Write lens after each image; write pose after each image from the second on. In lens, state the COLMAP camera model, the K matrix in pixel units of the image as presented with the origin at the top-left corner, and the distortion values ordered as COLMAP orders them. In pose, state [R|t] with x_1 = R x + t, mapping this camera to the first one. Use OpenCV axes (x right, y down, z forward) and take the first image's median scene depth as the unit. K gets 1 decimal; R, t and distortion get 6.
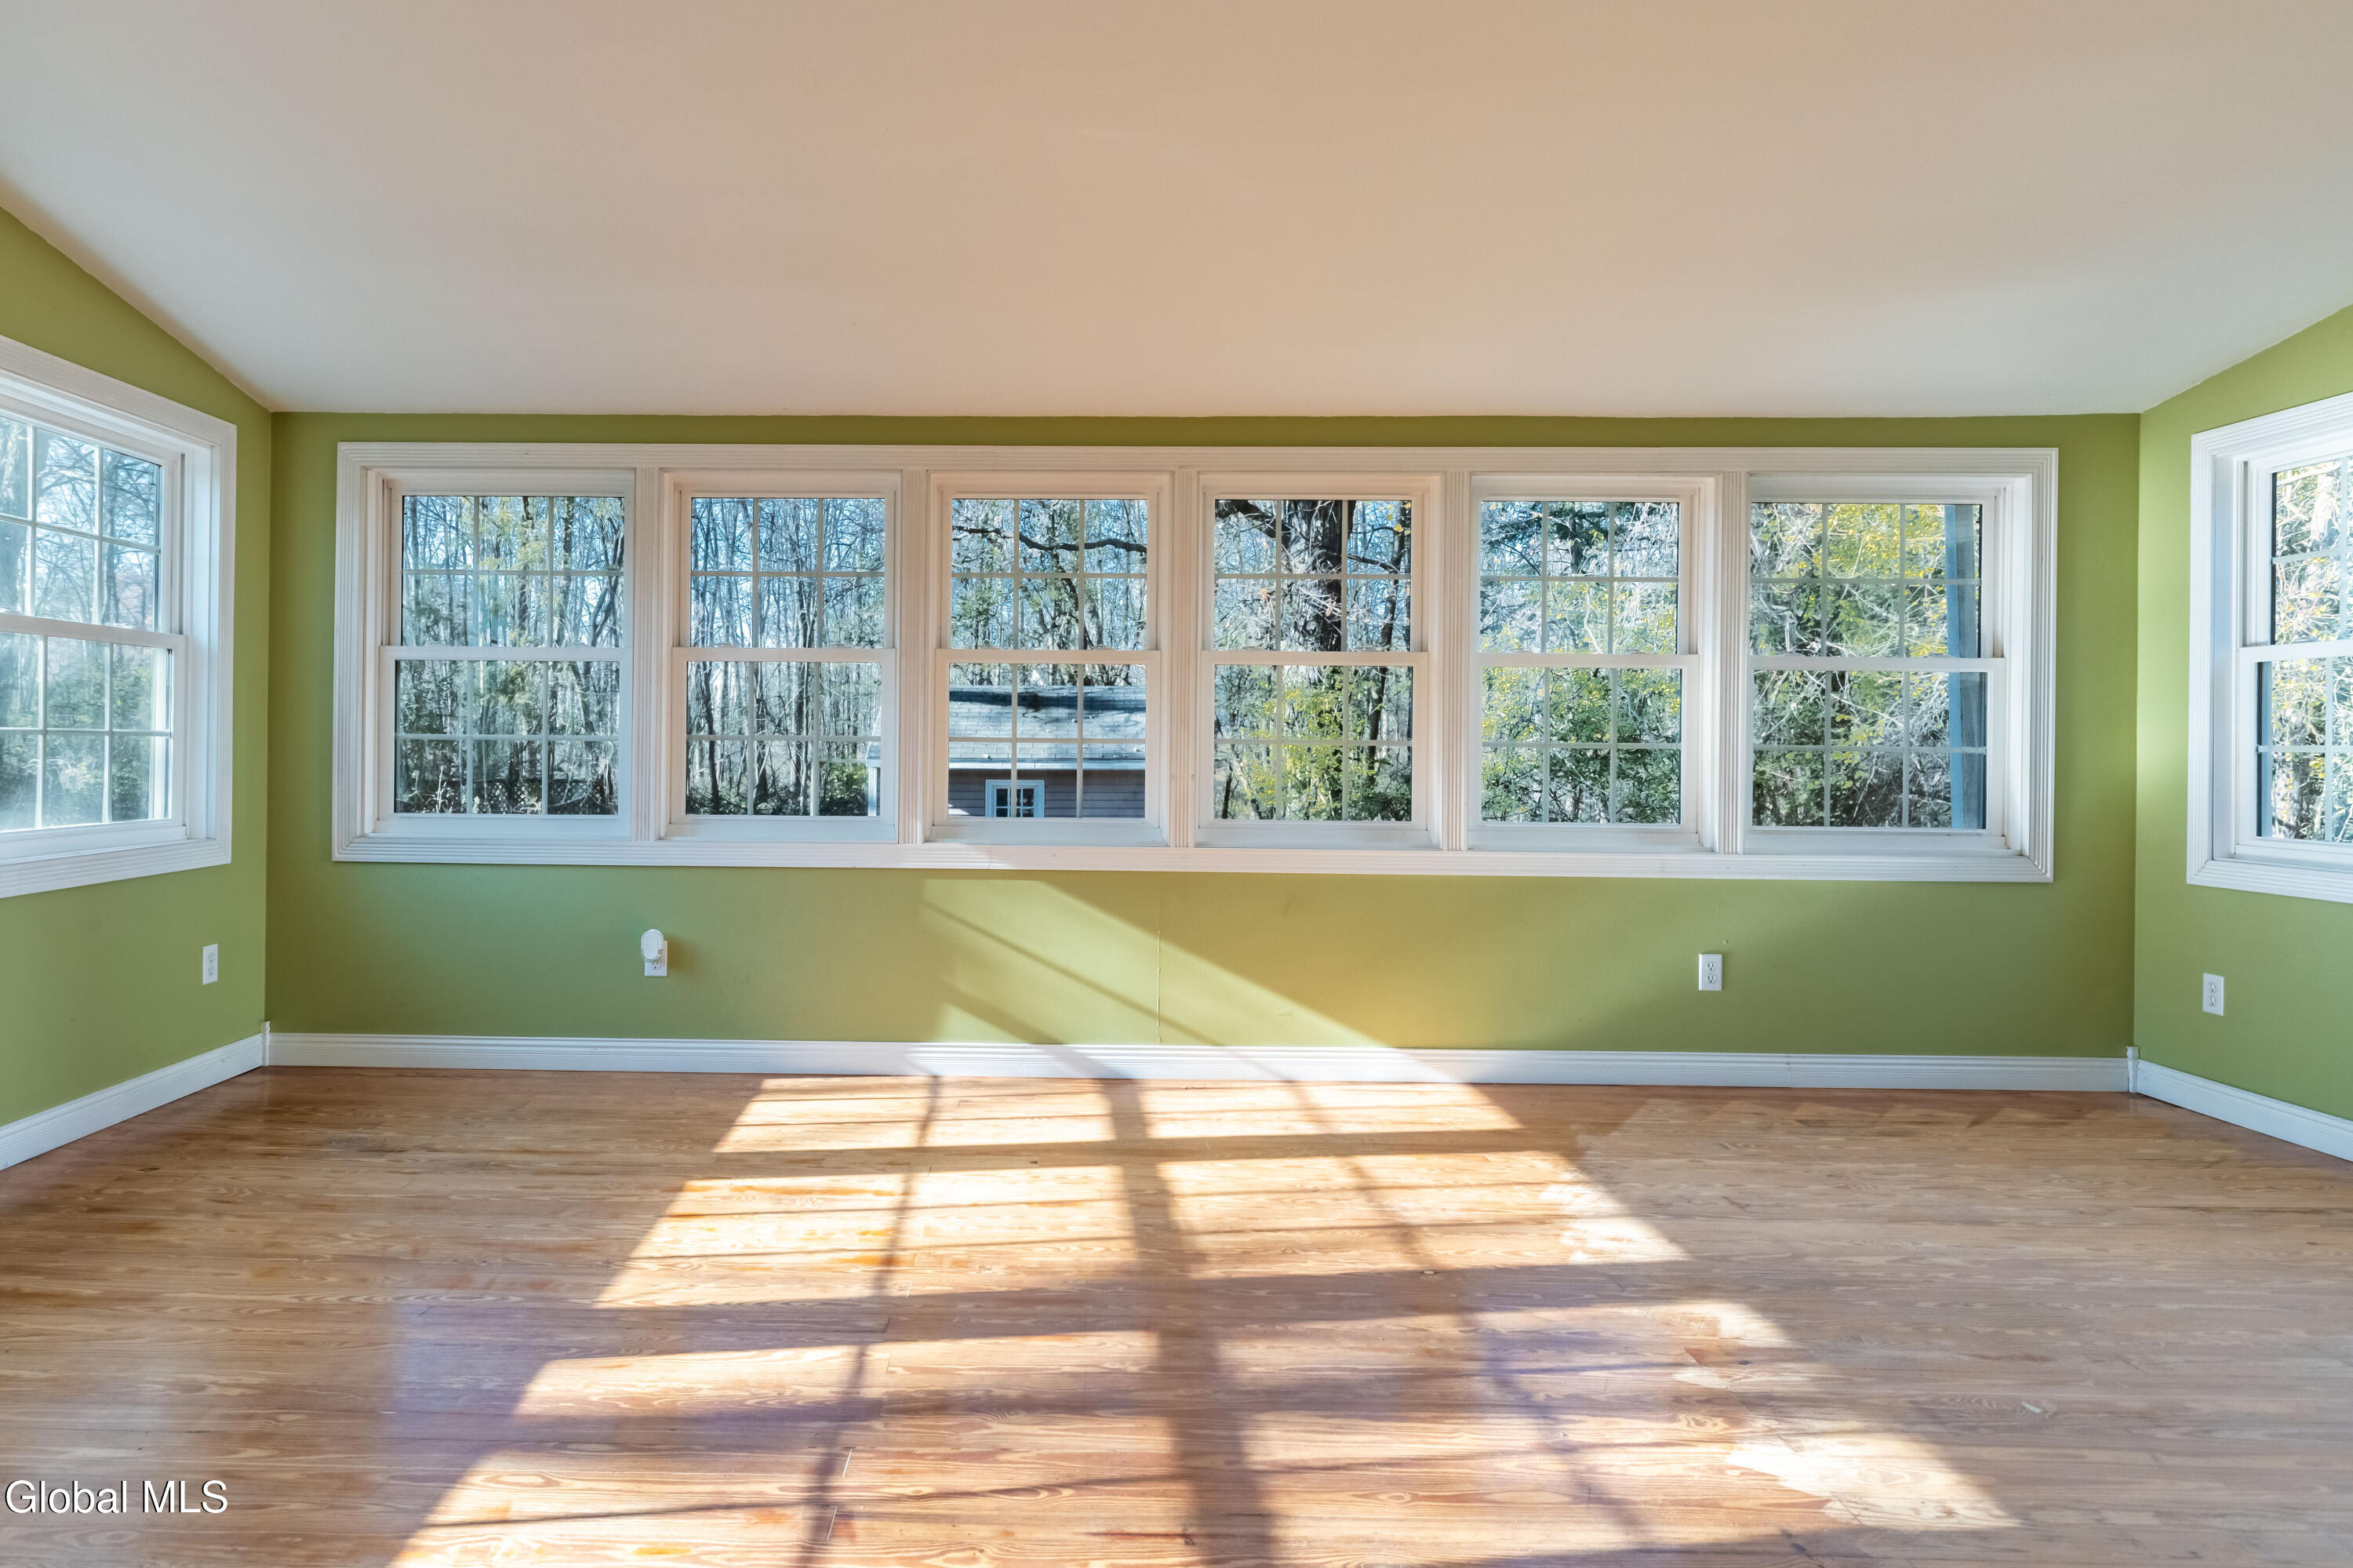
lens RADIAL K [[1385.4, 0, 1176.5], [0, 1385.4, 784.0], [0, 0, 1]] dist [0.000796, 0.000395]
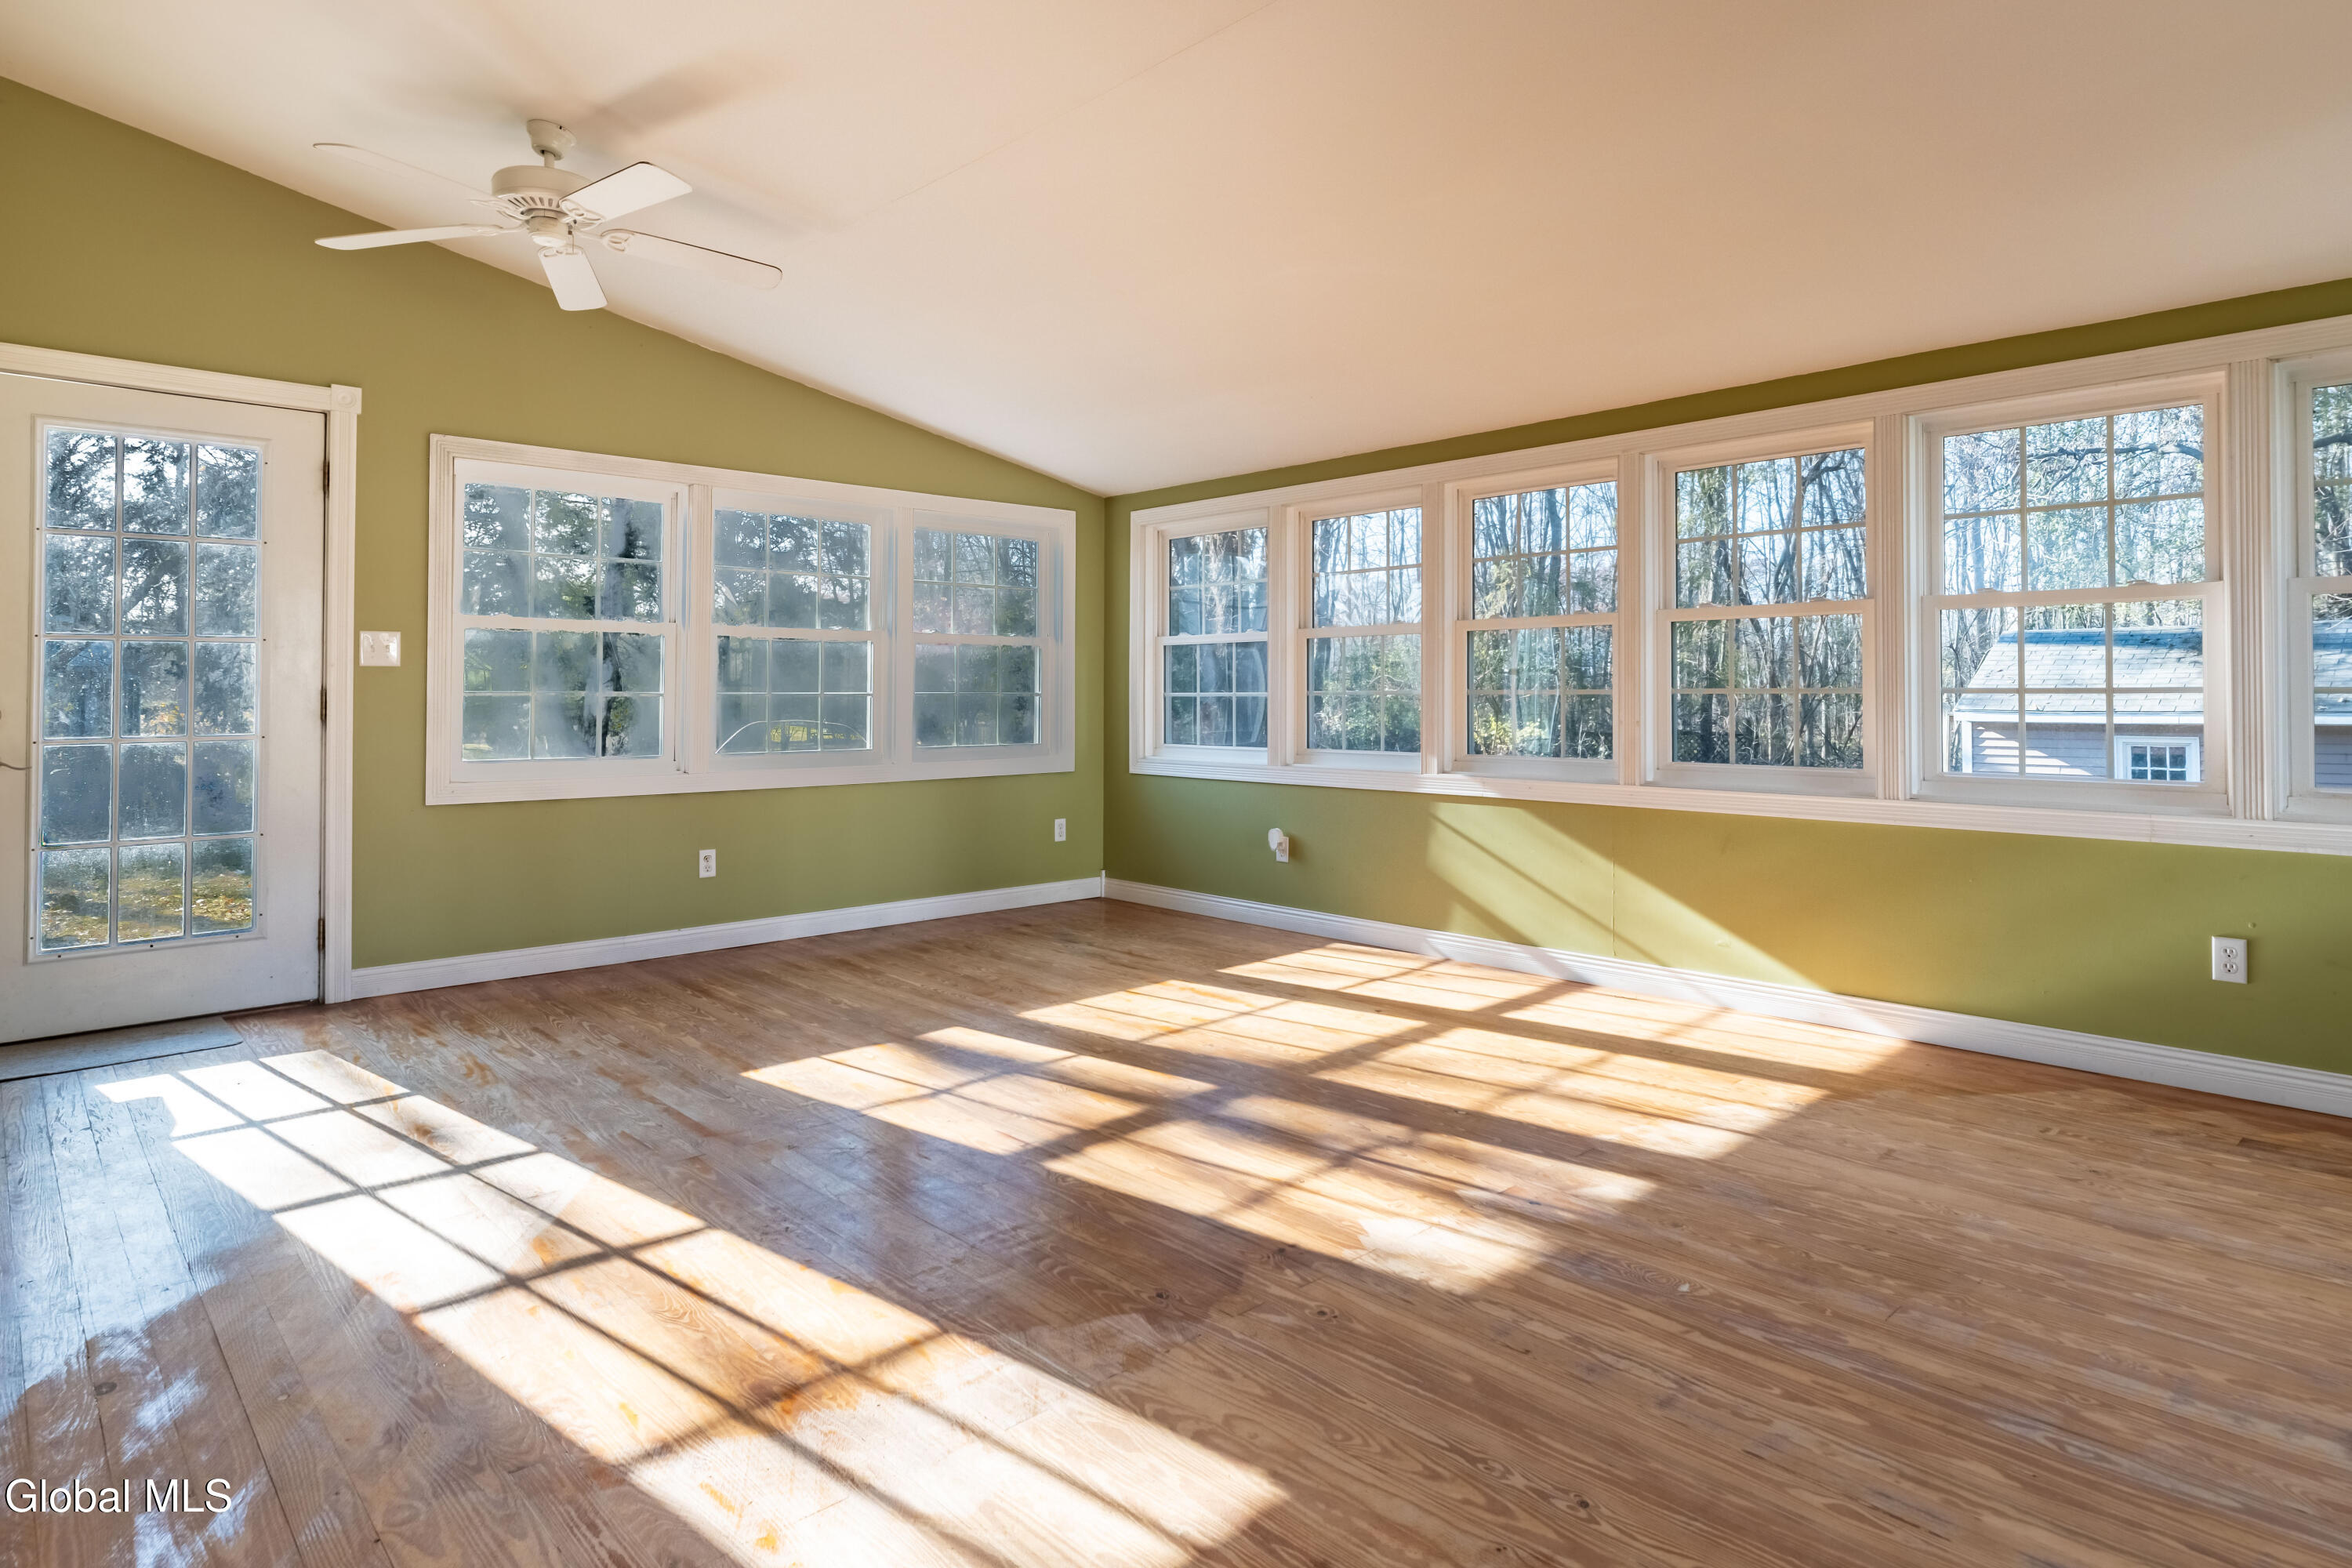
lens RADIAL K [[1317.7, 0, 1174.8], [0, 1317.7, 710.0], [0, 0, 1]] dist [-0.000051, -0.000733]
pose [[0.690176, -0.001634, -0.723640, 0.531030], [-0.012950, 0.999809, -0.014609, 0.004904], [0.723526, 0.019454, 0.690023, -0.013433]]
